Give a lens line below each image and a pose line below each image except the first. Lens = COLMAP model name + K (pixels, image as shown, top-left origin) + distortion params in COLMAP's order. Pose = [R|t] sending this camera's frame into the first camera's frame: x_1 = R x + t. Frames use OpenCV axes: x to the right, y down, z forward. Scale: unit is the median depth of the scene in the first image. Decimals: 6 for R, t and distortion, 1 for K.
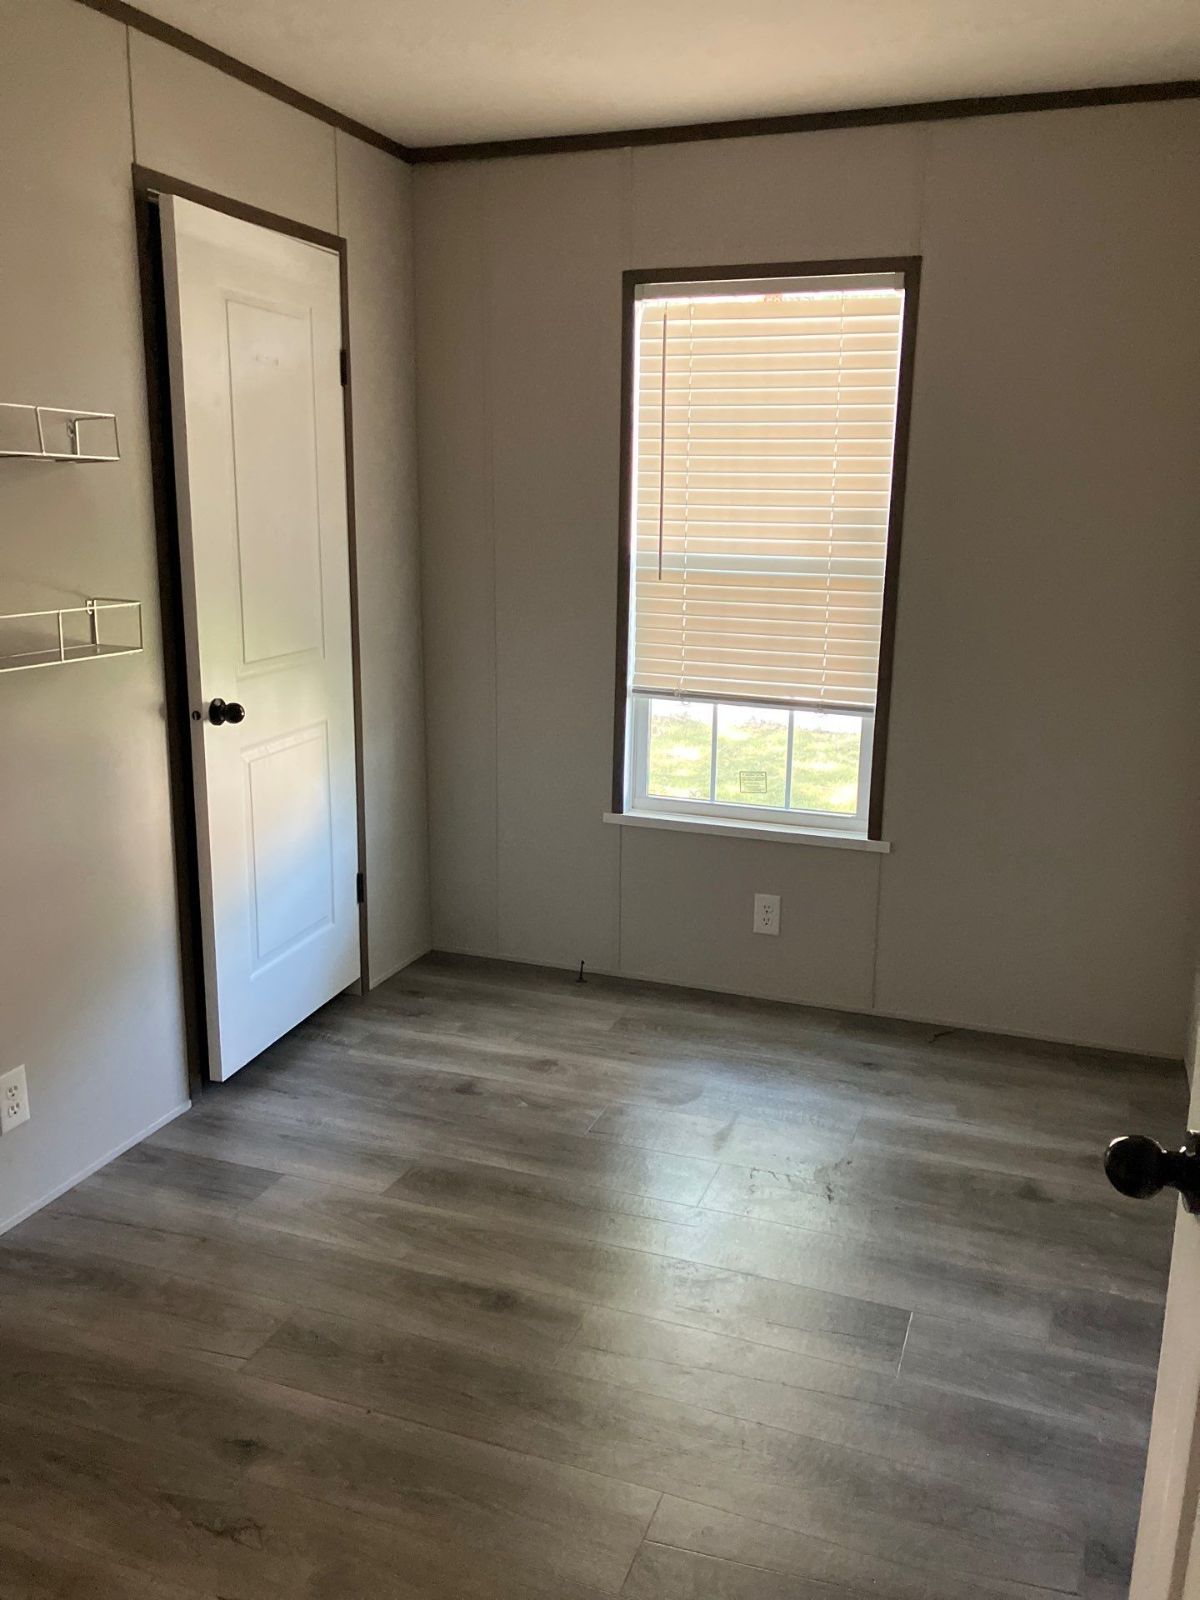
lens RADIAL K [[1305.9, 0, 578.9], [0, 1305.9, 802.7], [0, 0, 1]] dist [0.015991, -0.002204]
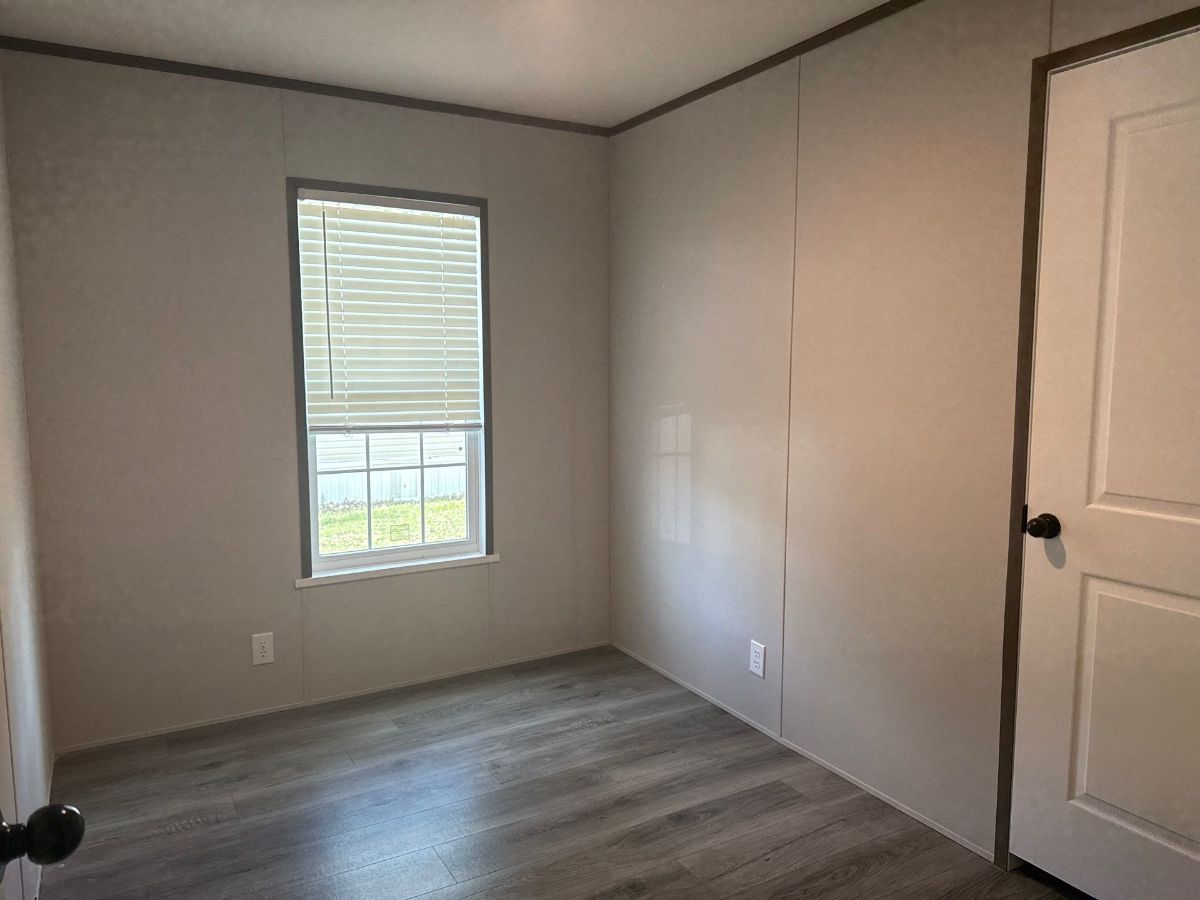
lens RADIAL K [[854.6, 0, 595.3], [0, 854.6, 454.6], [0, 0, 1]] dist [0.058978, -0.108117]
pose [[0.630610, -0.099550, 0.769689, -0.550430], [0.187585, 0.981886, -0.026695, -0.044748], [-0.753089, 0.161216, 0.637861, 0.265492]]
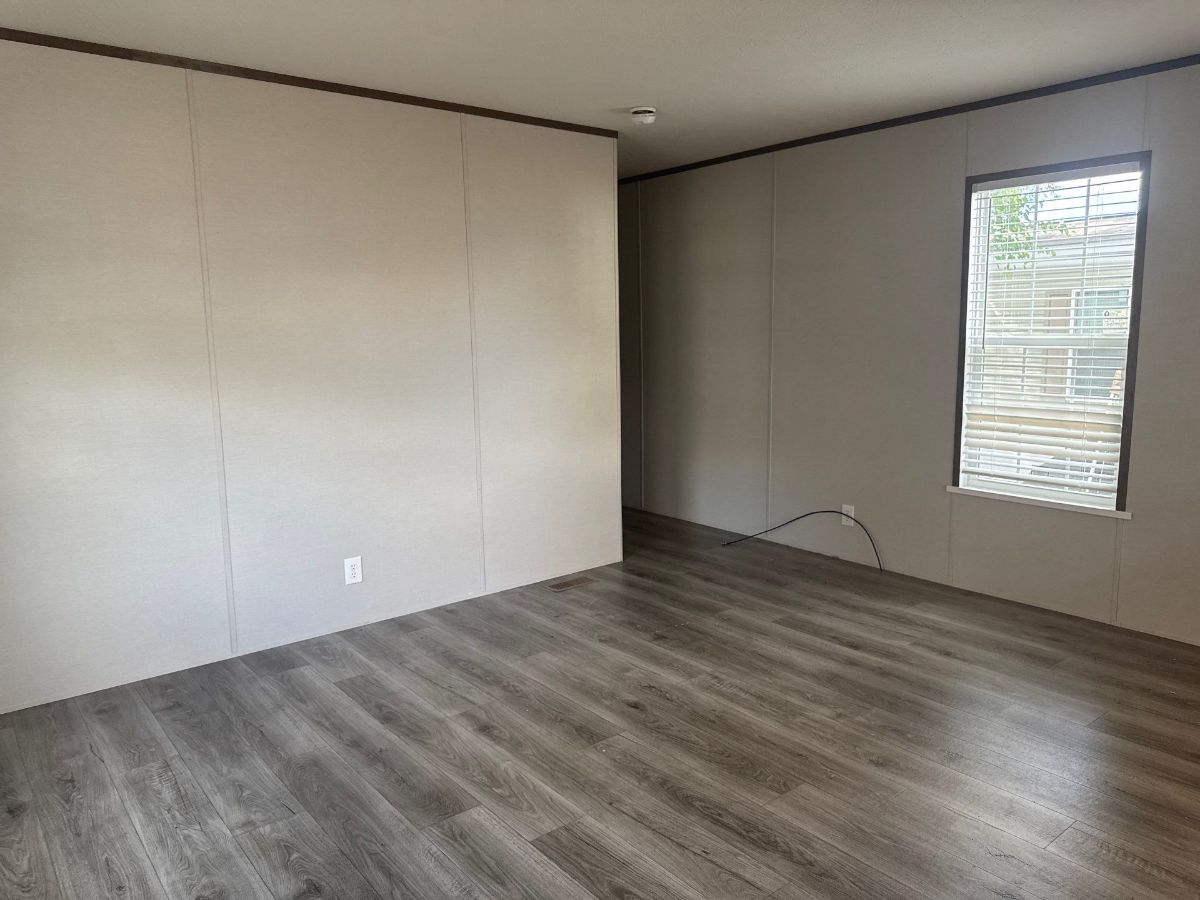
lens RADIAL K [[835.7, 0, 613.1], [0, 835.7, 449.4], [0, 0, 1]] dist [-0.009948, -0.006729]
pose [[-0.874008, -0.070171, 0.480818, -0.554066], [0.117987, 0.929256, 0.350089, -0.267072], [-0.471369, 0.362711, -0.803898, 1.208995]]
